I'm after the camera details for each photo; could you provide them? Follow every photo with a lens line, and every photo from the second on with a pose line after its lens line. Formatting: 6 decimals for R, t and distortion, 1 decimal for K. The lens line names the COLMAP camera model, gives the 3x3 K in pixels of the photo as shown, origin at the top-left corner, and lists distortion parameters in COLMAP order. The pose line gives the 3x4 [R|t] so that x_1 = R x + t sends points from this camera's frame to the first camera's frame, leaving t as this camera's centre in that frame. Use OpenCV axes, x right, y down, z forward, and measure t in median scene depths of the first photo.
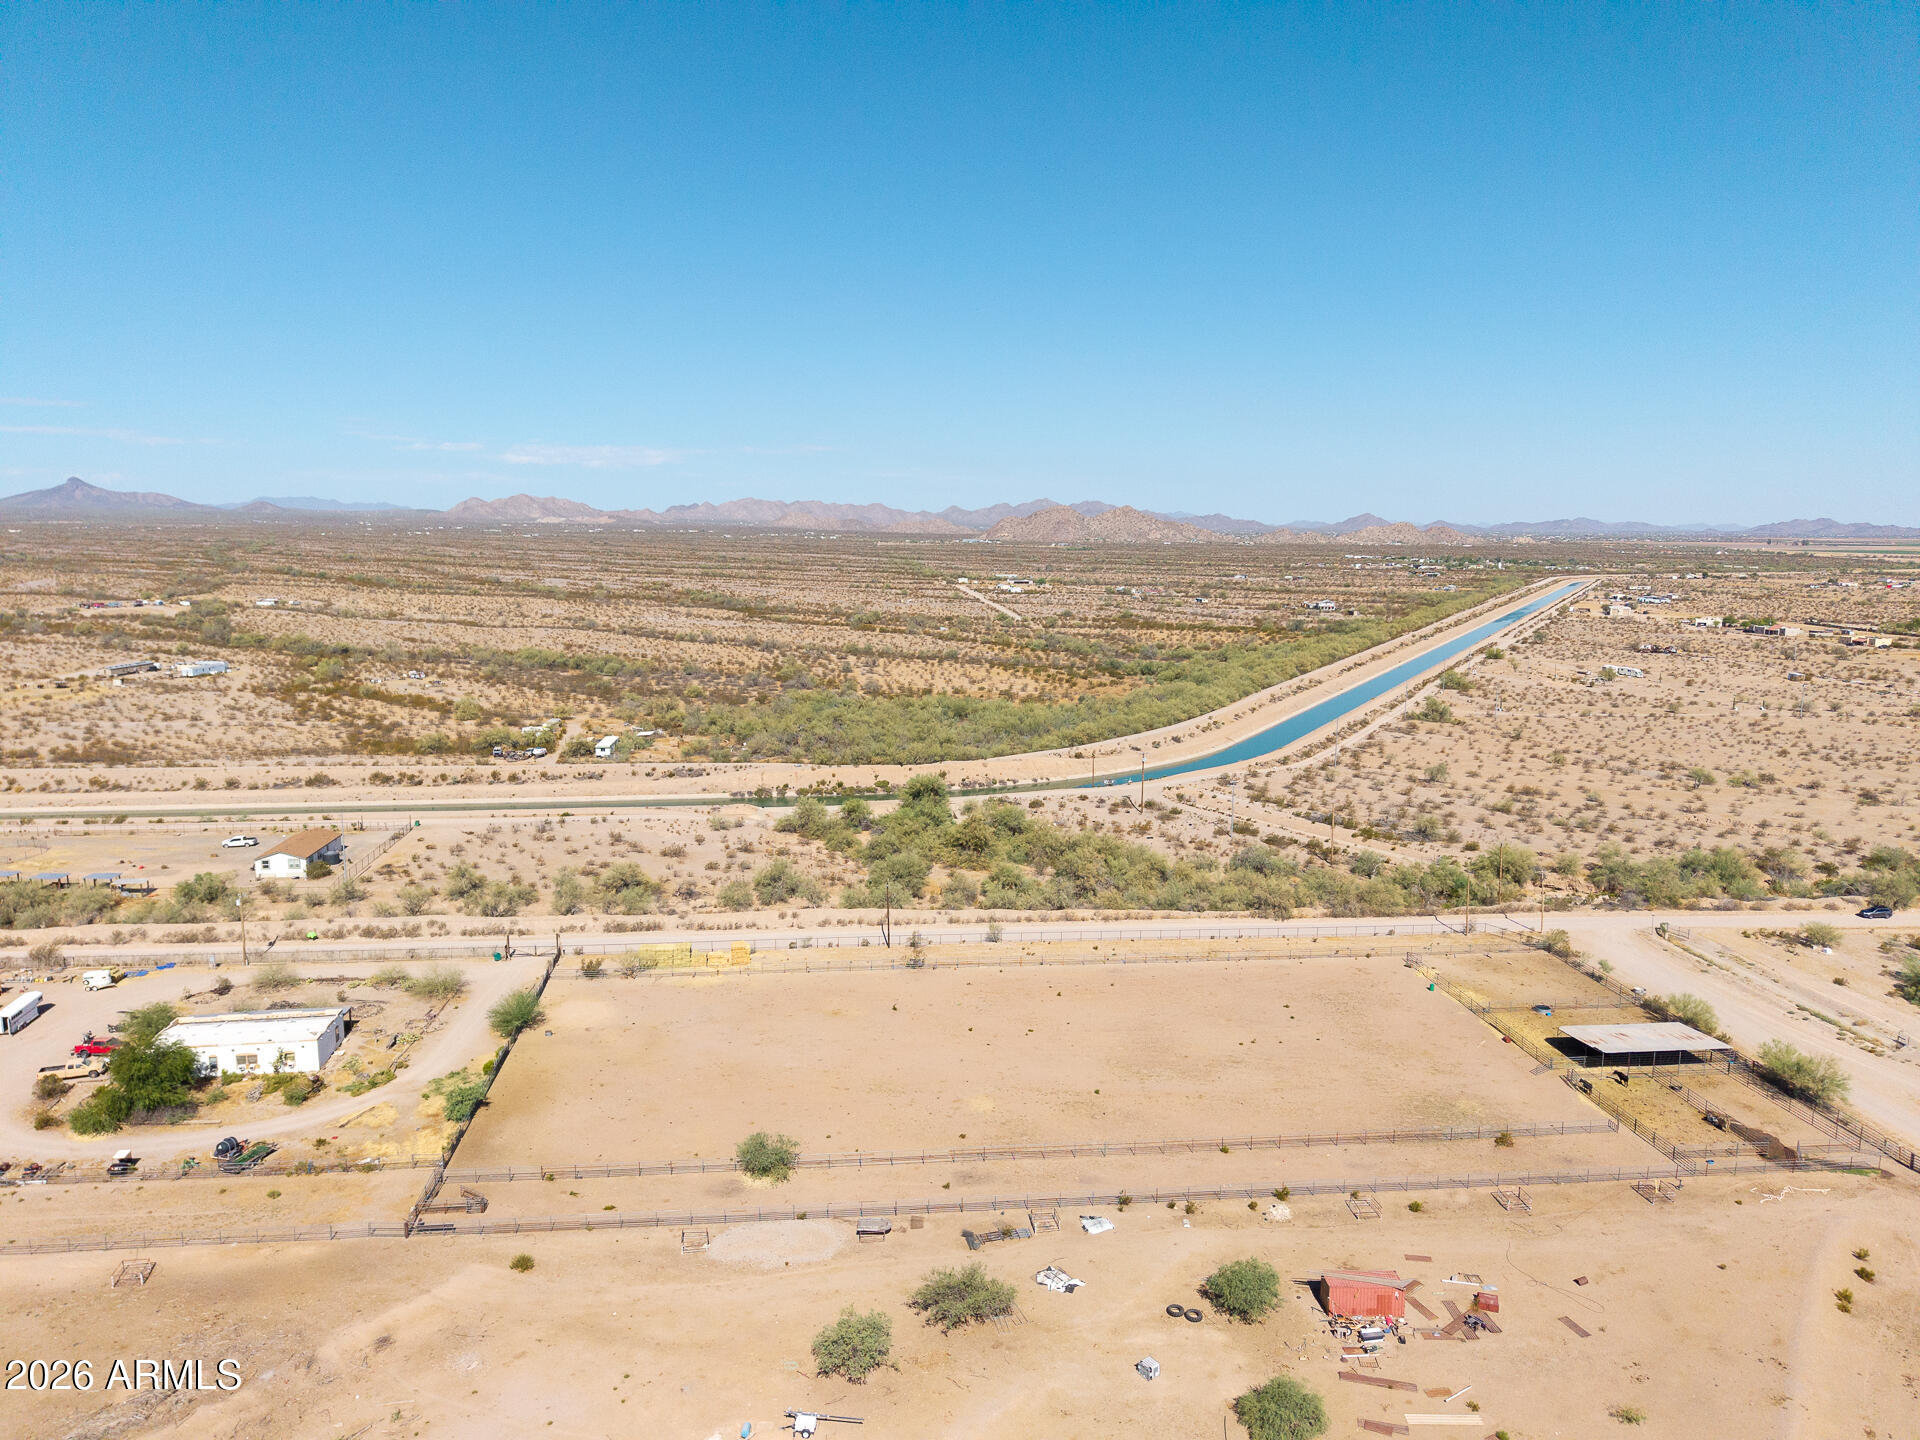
lens RADIAL K [[1282.1, 0, 954.6], [0, 1282.1, 714.2], [0, 0, 1]] dist [0.023396, -0.023069]
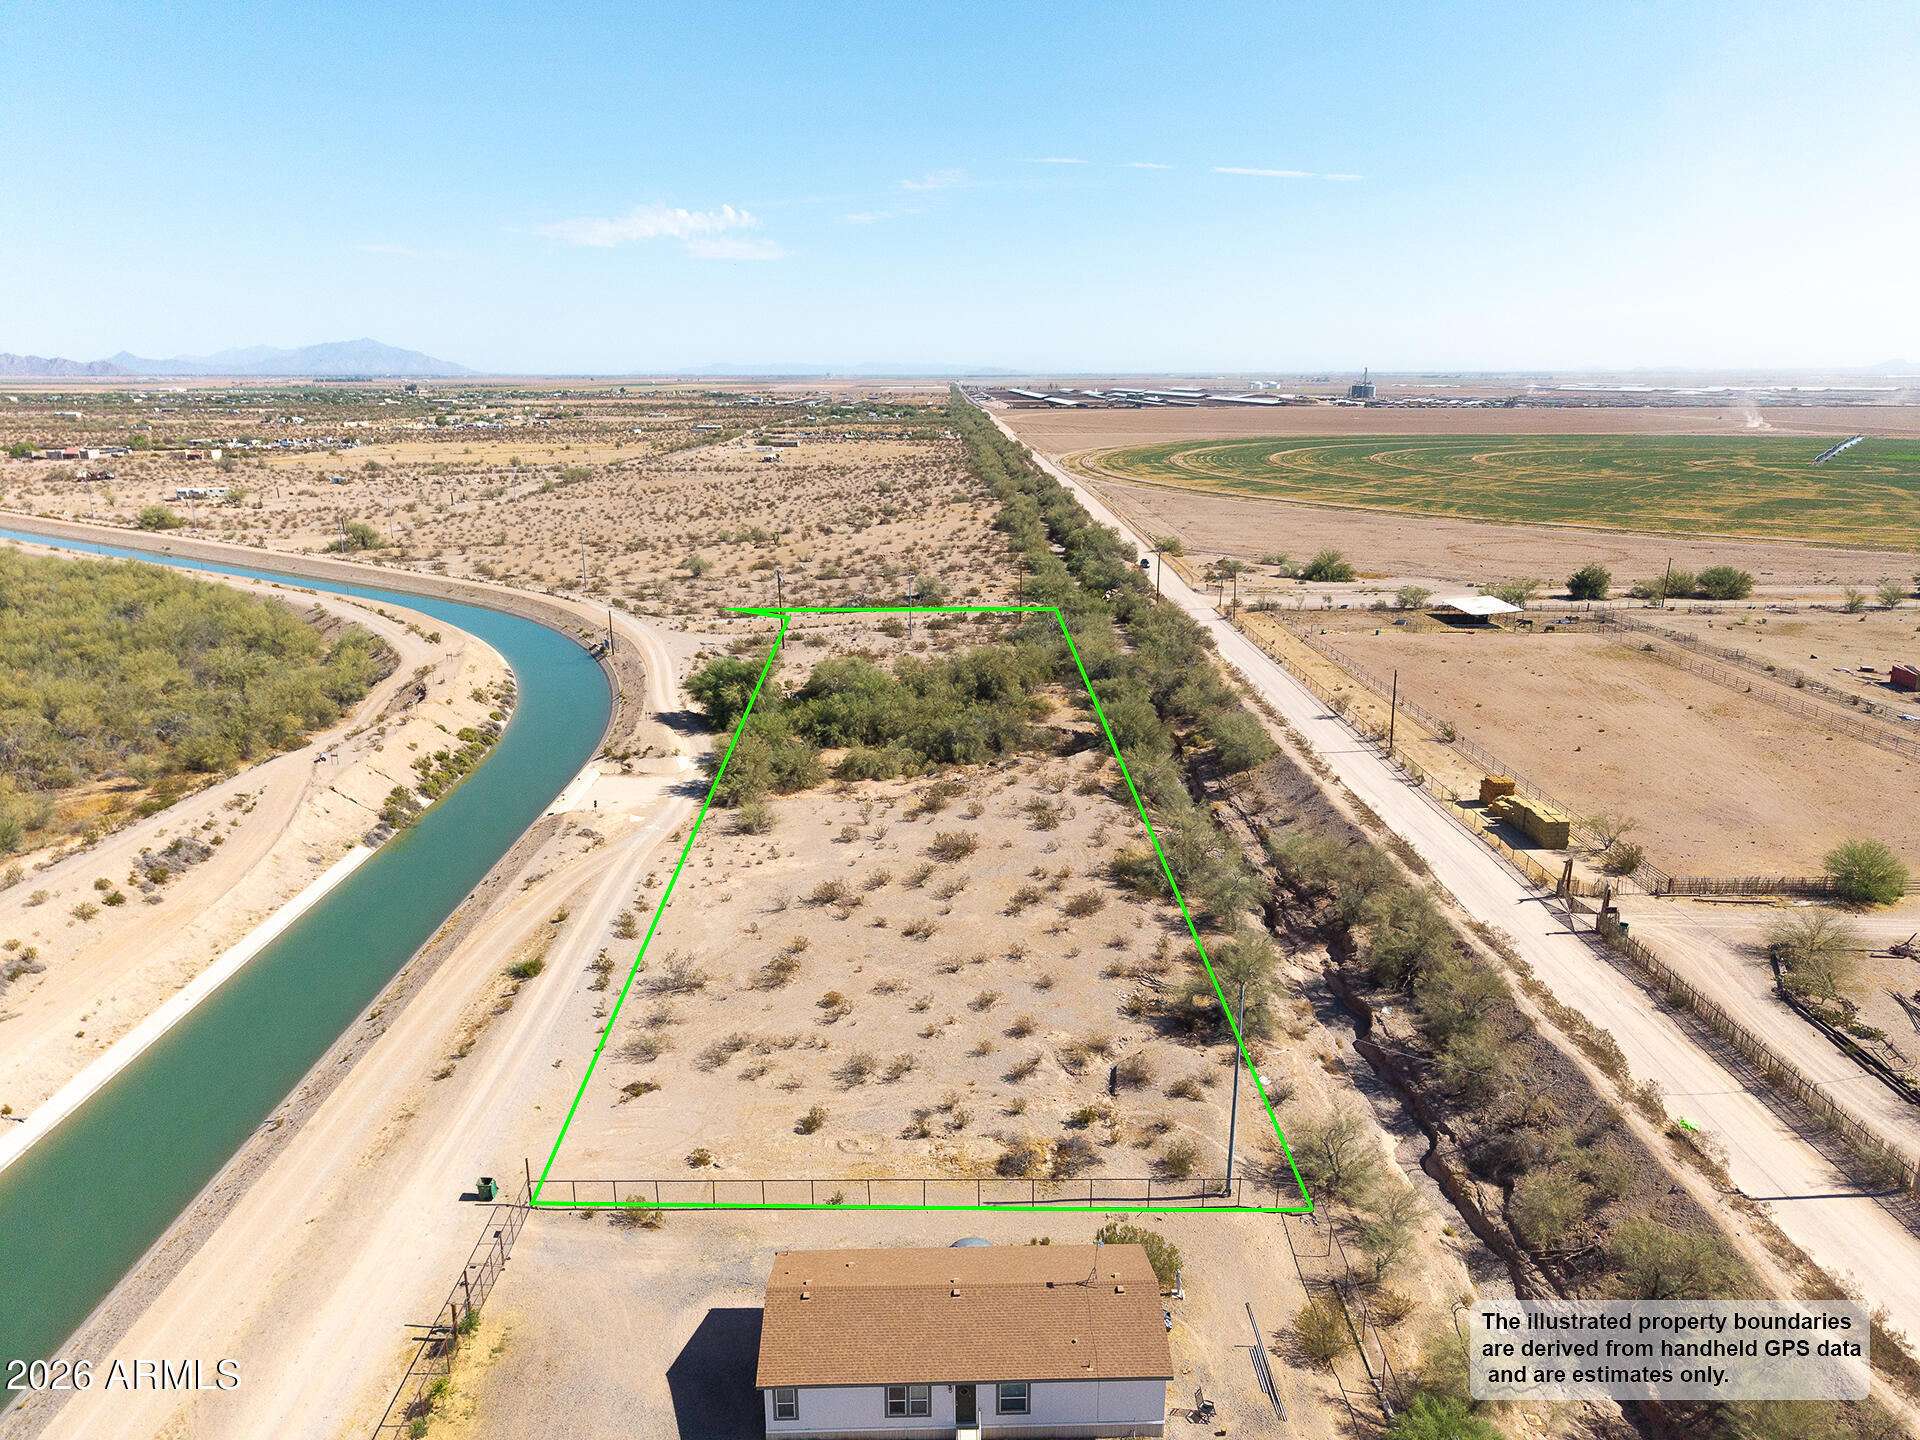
lens RADIAL K [[1282.1, 0, 959.8], [0, 1282.1, 713.2], [0, 0, 1]] dist [0.023396, -0.023069]
pose [[0.086600, -0.258776, 0.962048, -0.482893], [0.145962, 0.958550, 0.244696, -0.048716], [-0.985493, 0.119231, 0.120781, 0.638595]]
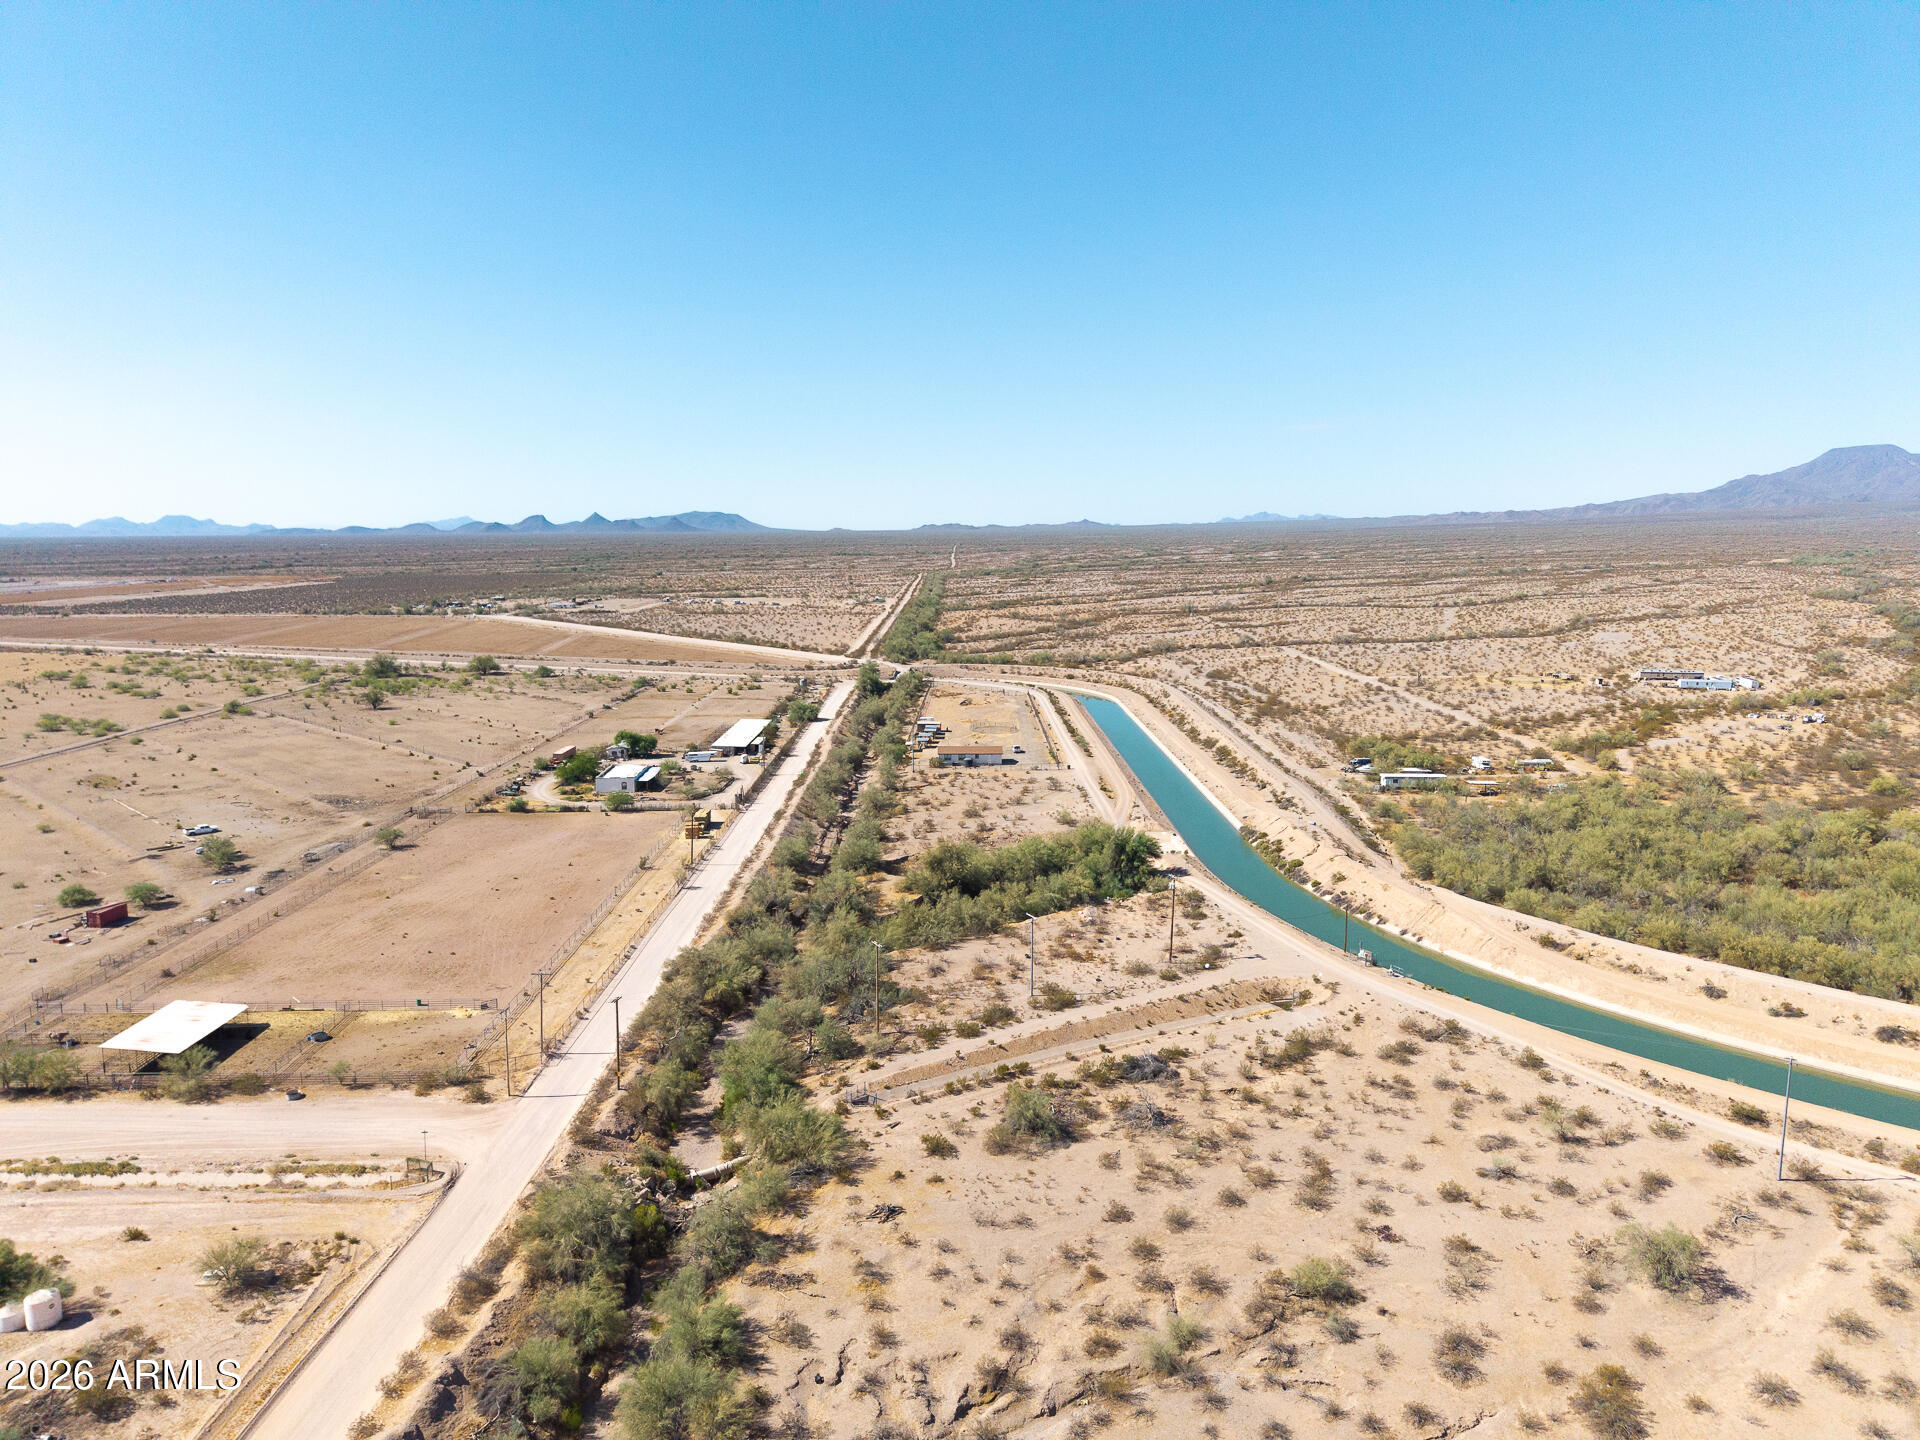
lens RADIAL K [[1282.1, 0, 963.9], [0, 1282.1, 708.3], [0, 0, 1]] dist [0.023396, -0.023069]
pose [[-0.095657, 0.133945, -0.986361, 0.650072], [-0.145424, 0.978393, 0.146966, -0.112786], [0.984734, 0.157499, -0.074111, 0.731877]]
